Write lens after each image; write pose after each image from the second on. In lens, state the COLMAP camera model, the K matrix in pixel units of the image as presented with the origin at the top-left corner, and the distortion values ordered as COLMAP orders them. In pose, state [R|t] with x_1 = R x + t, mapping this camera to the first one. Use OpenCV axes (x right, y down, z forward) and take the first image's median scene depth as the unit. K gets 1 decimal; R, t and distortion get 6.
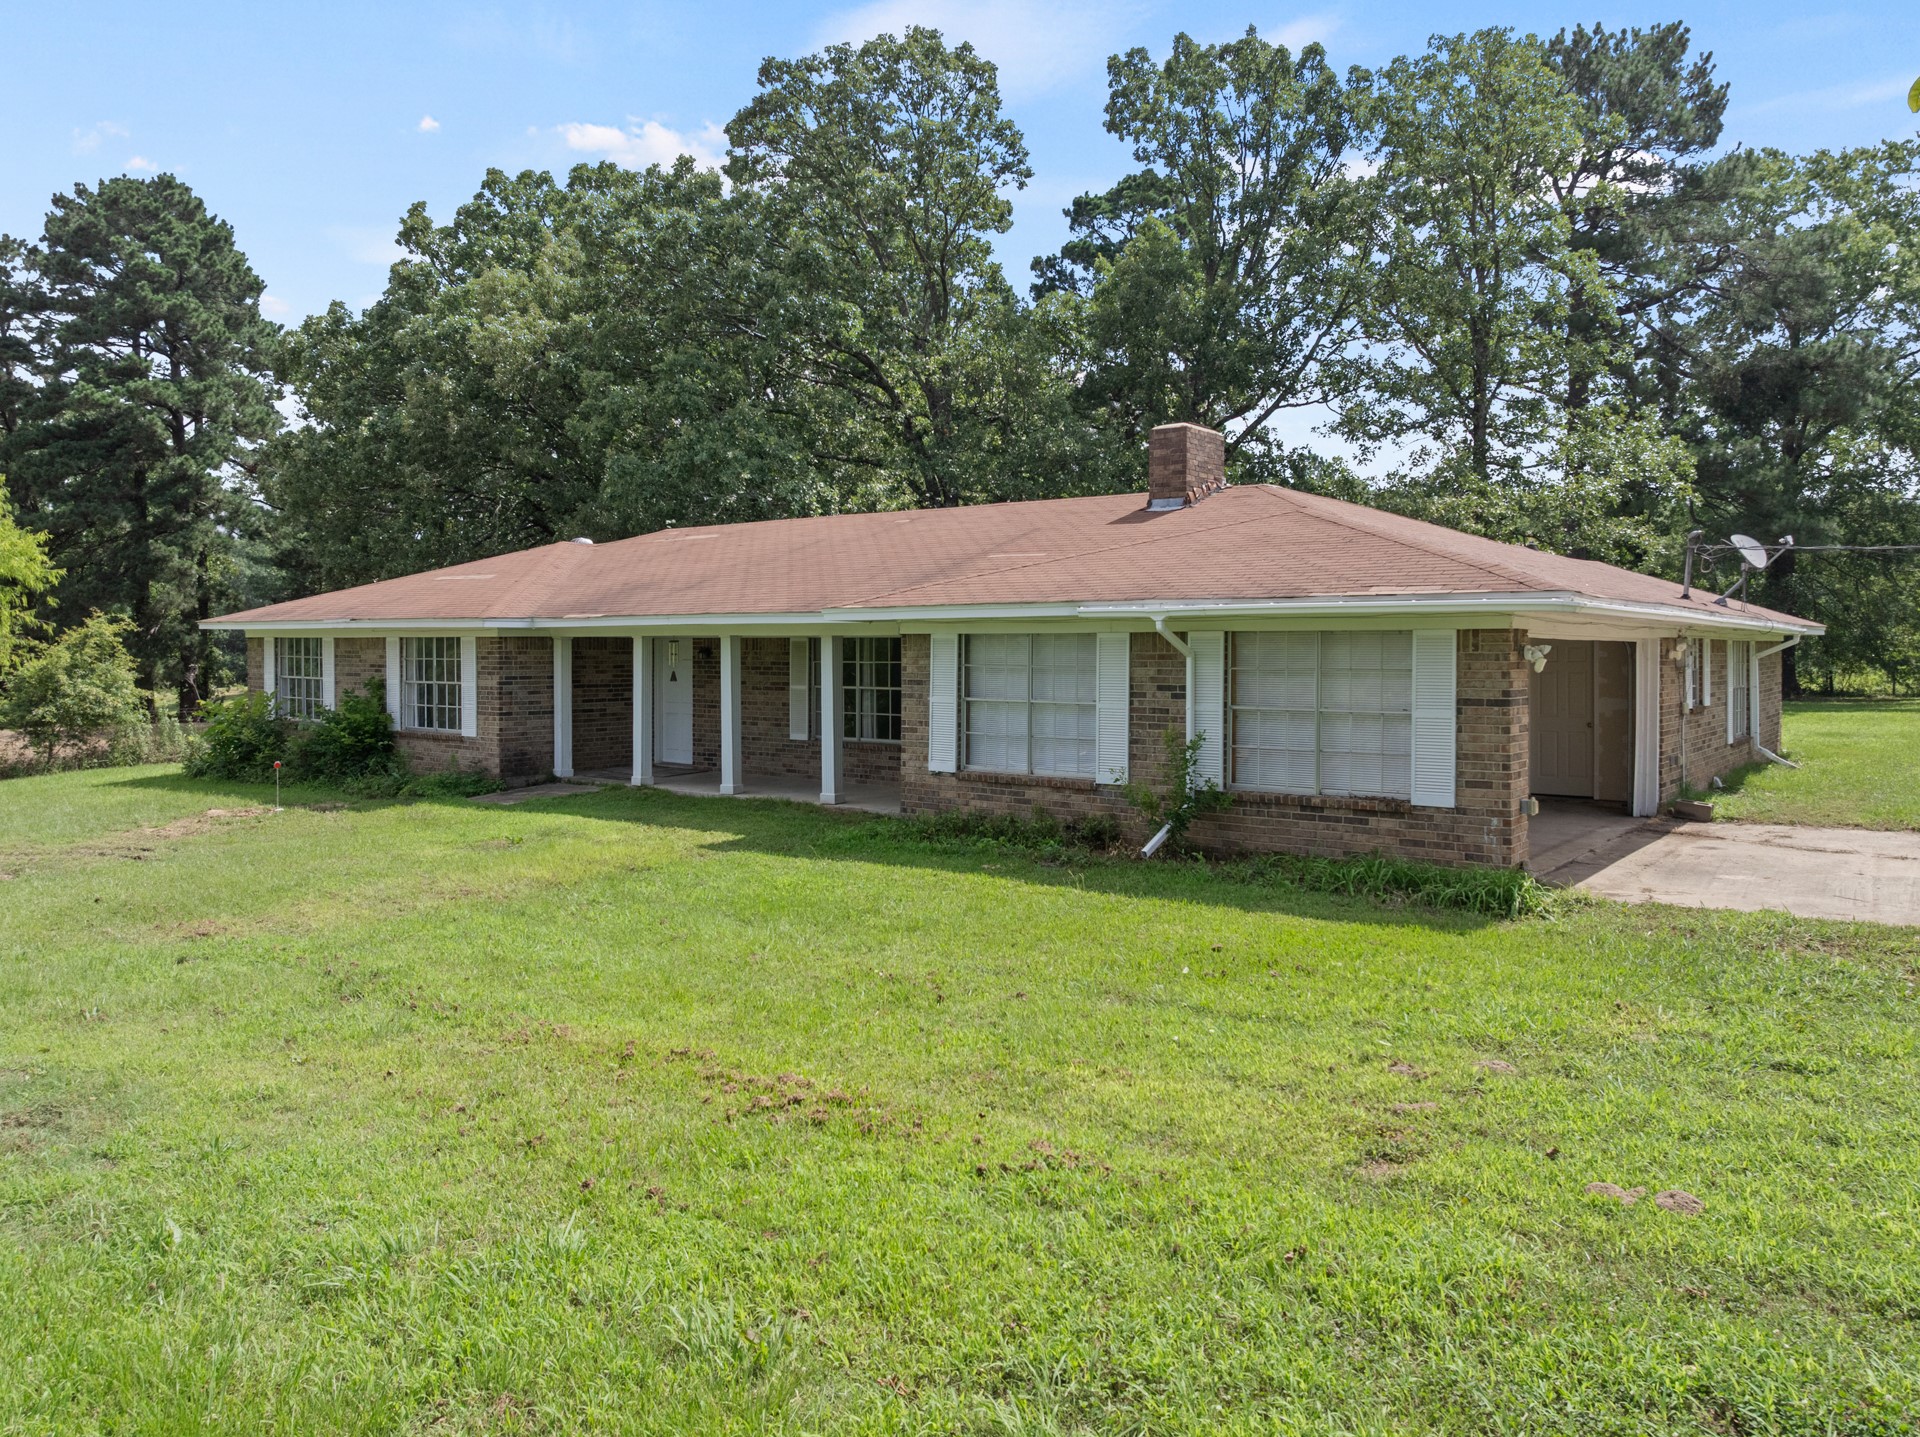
lens RADIAL K [[1379.5, 0, 960.0], [0, 1379.5, 718.5], [0, 0, 1]] dist [-0.007062, 0.004505]
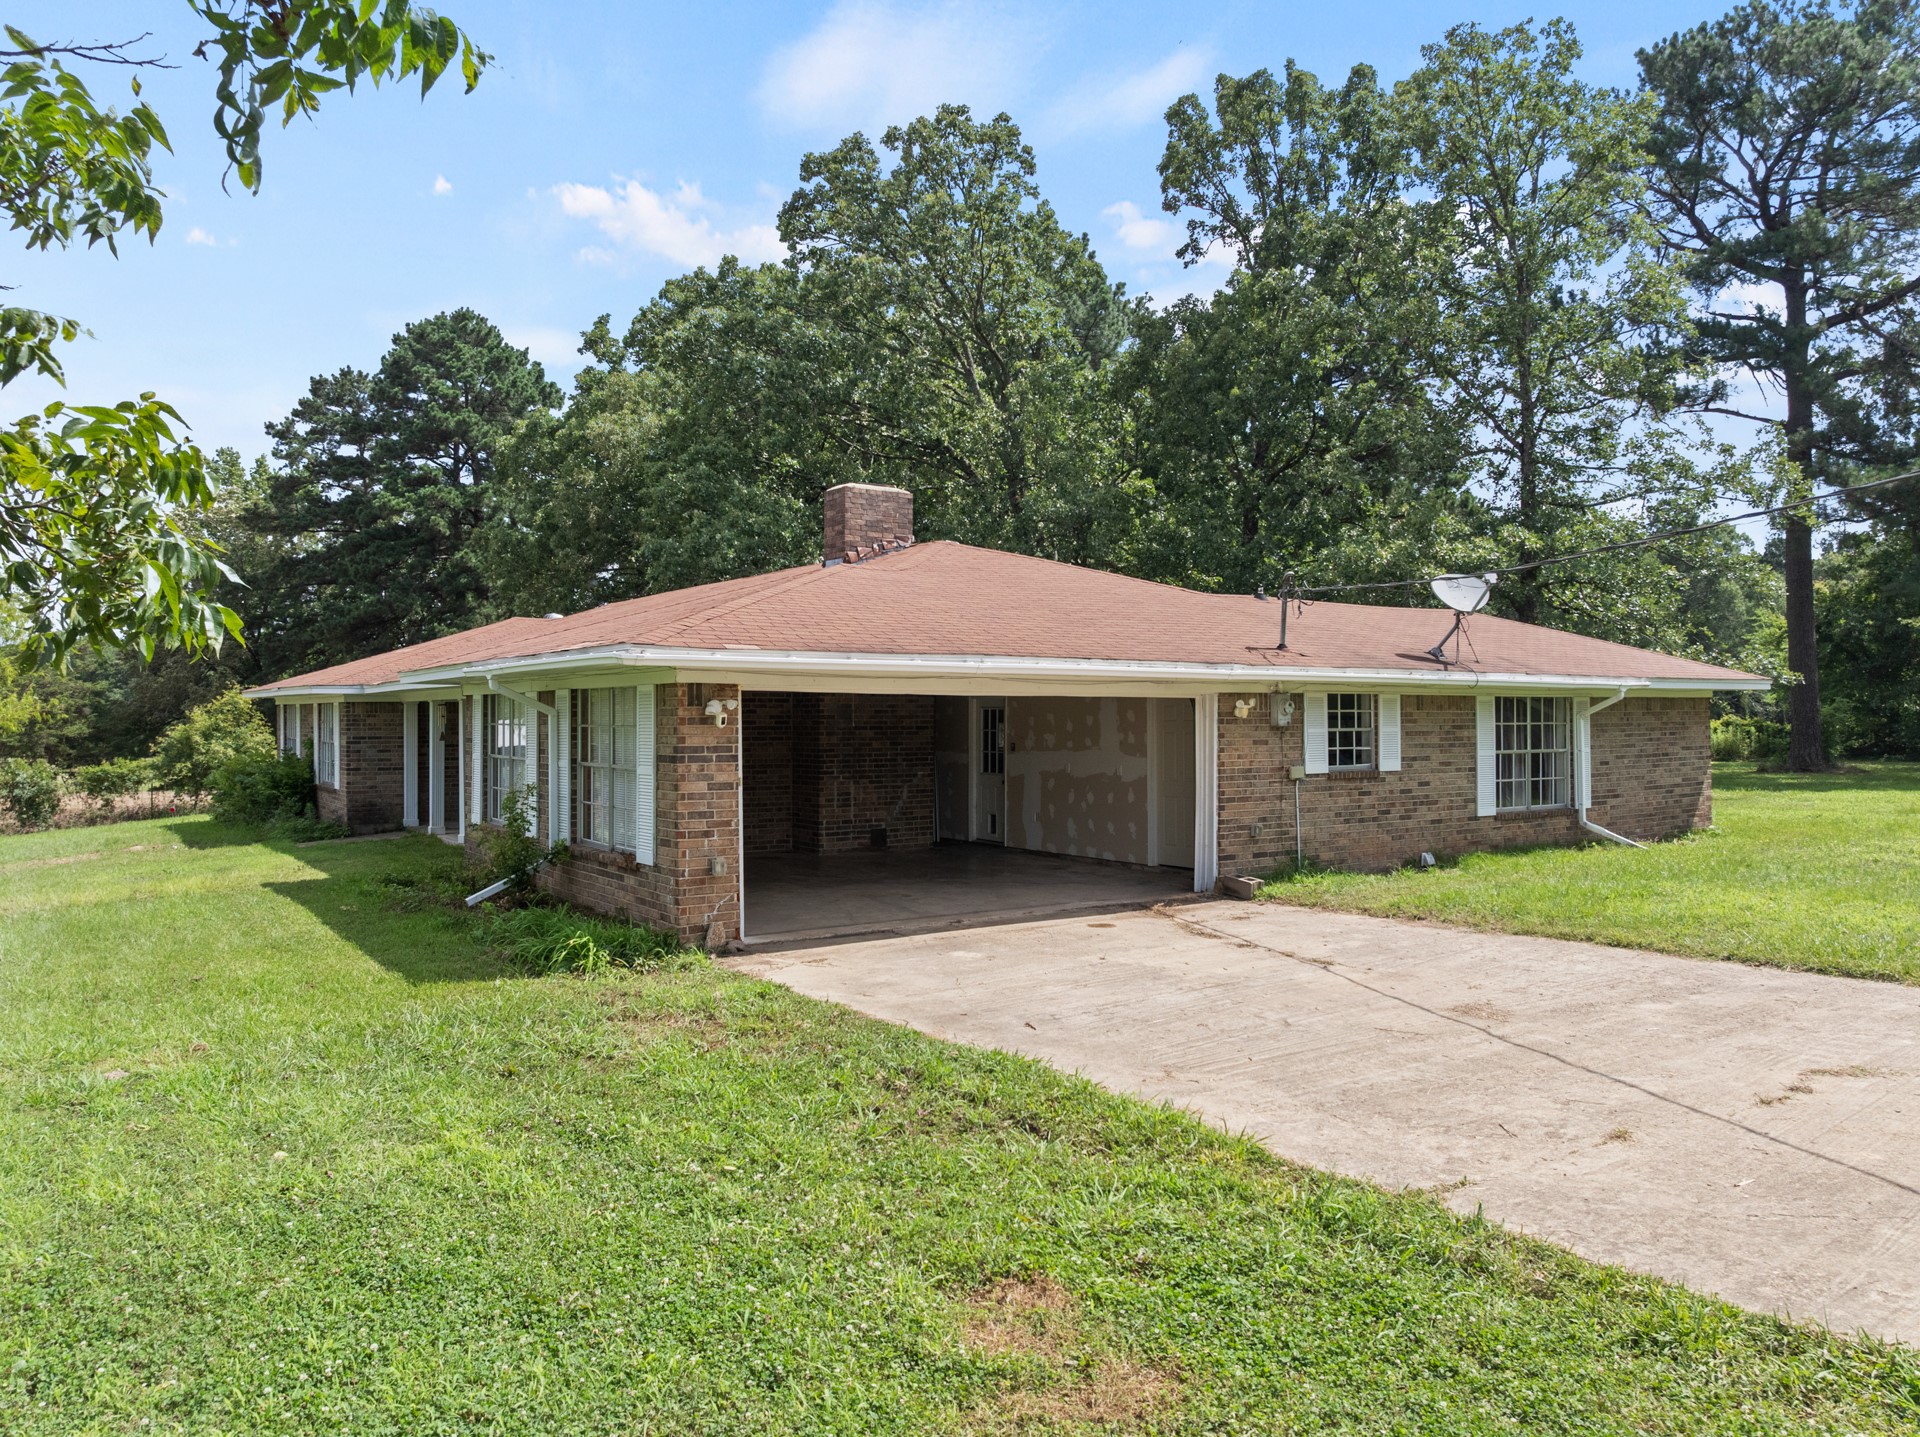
lens RADIAL K [[1397.5, 0, 960.0], [0, 1397.5, 718.5], [0, 0, 1]] dist [-0.002790, 0.001341]
pose [[0.952825, -0.002549, -0.303509, 0.472300], [-0.012682, 0.998757, -0.048202, 0.002852], [0.303255, 0.049777, 0.951609, 0.059488]]
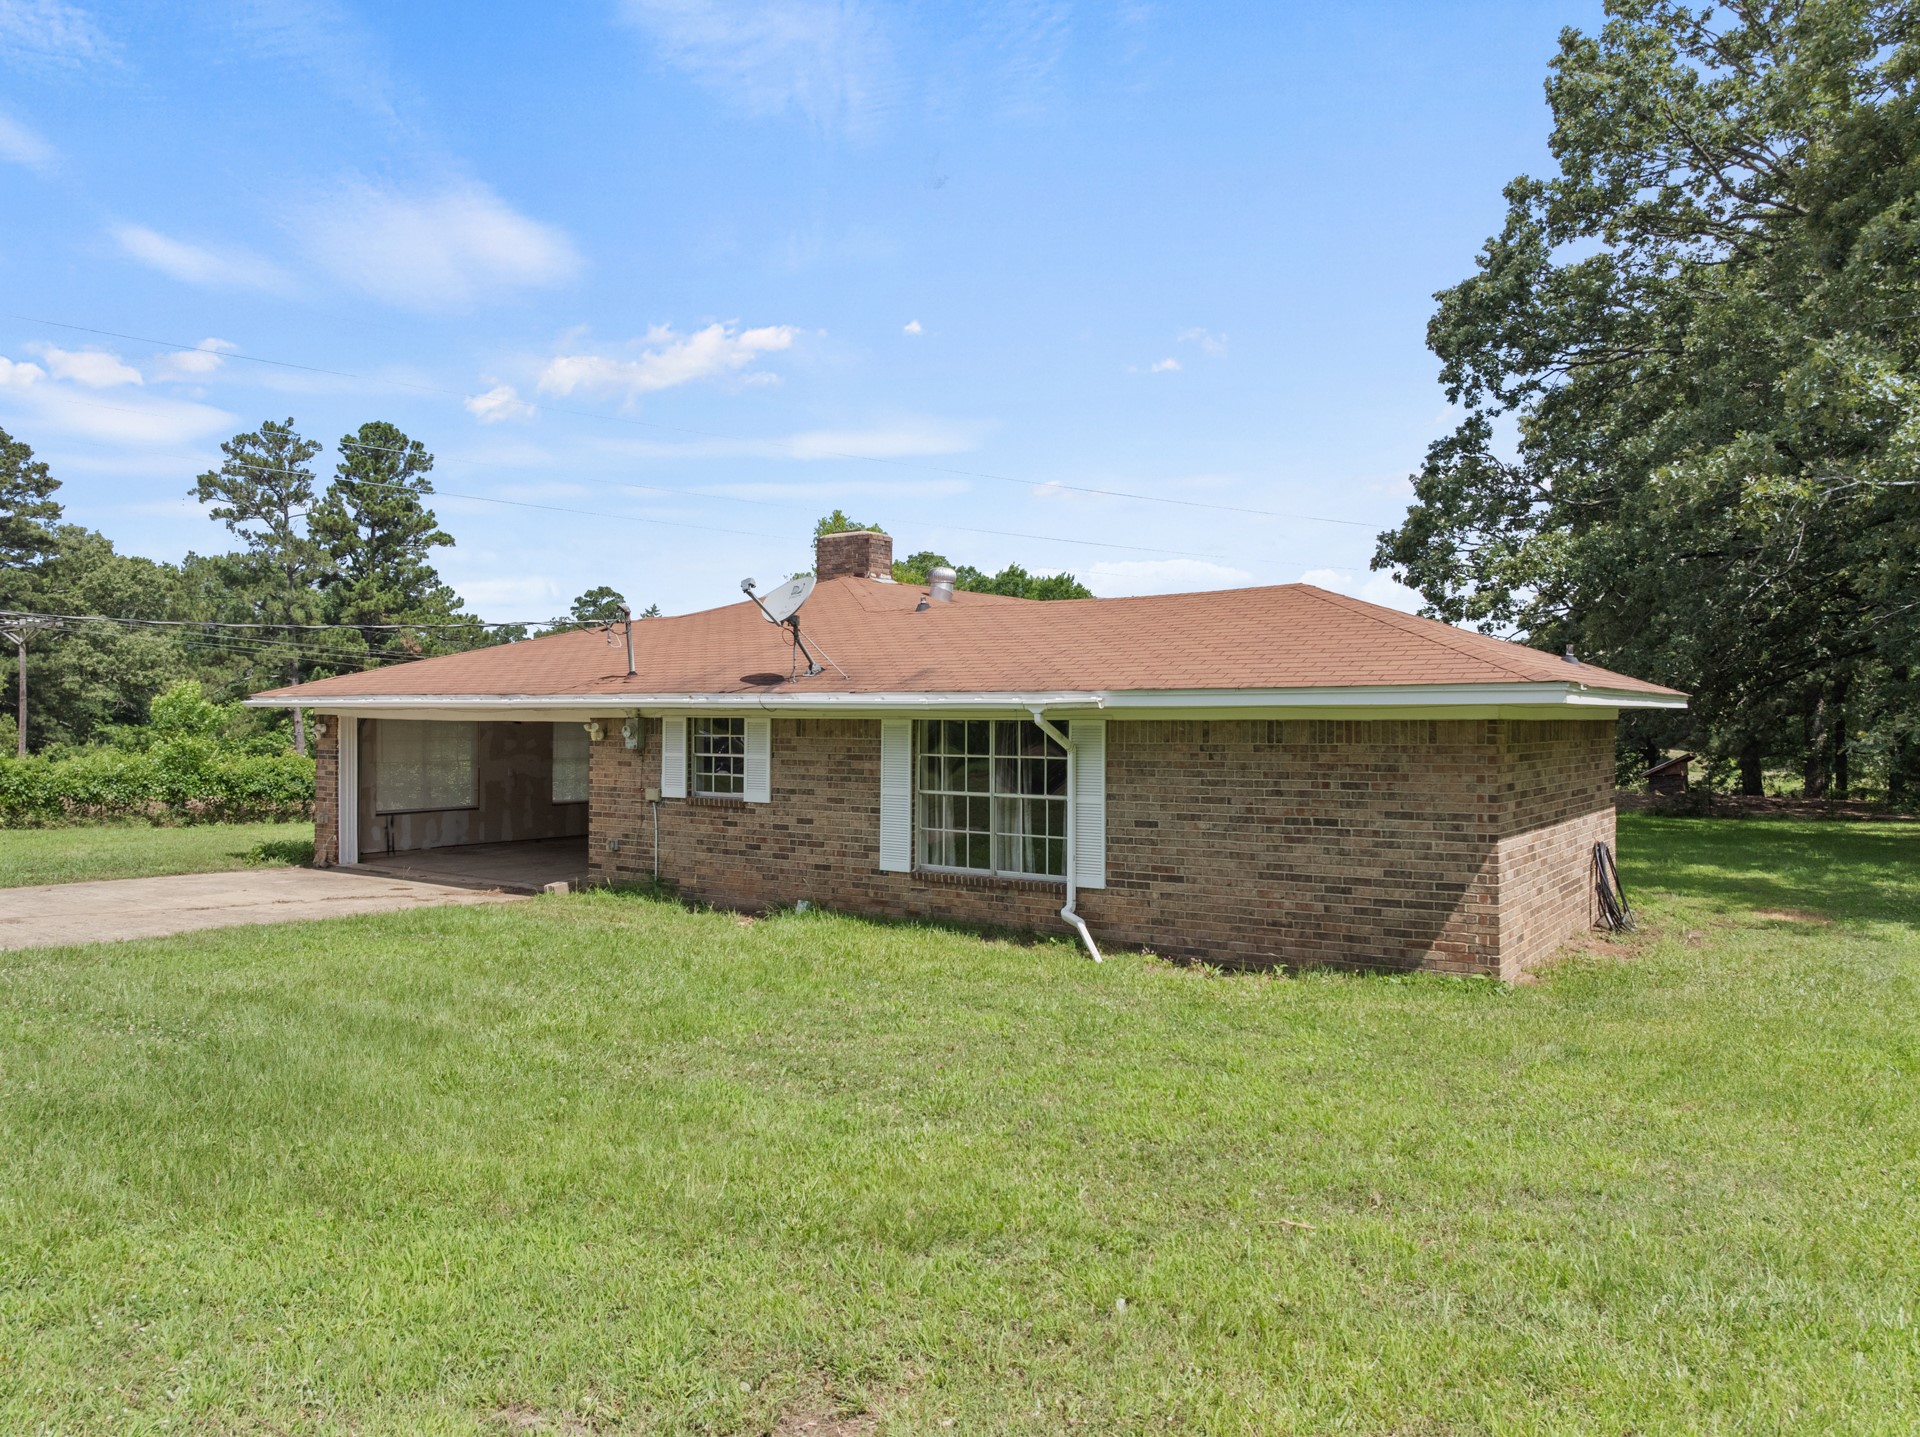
lens RADIAL K [[1379.5, 0, 960.0], [0, 1379.5, 718.5], [0, 0, 1]] dist [-0.007062, 0.004505]
pose [[0.039831, -0.012567, -0.999127, 1.170132], [-0.067419, 0.997608, -0.015235, -0.047327], [0.996929, 0.067967, 0.038888, 0.944341]]
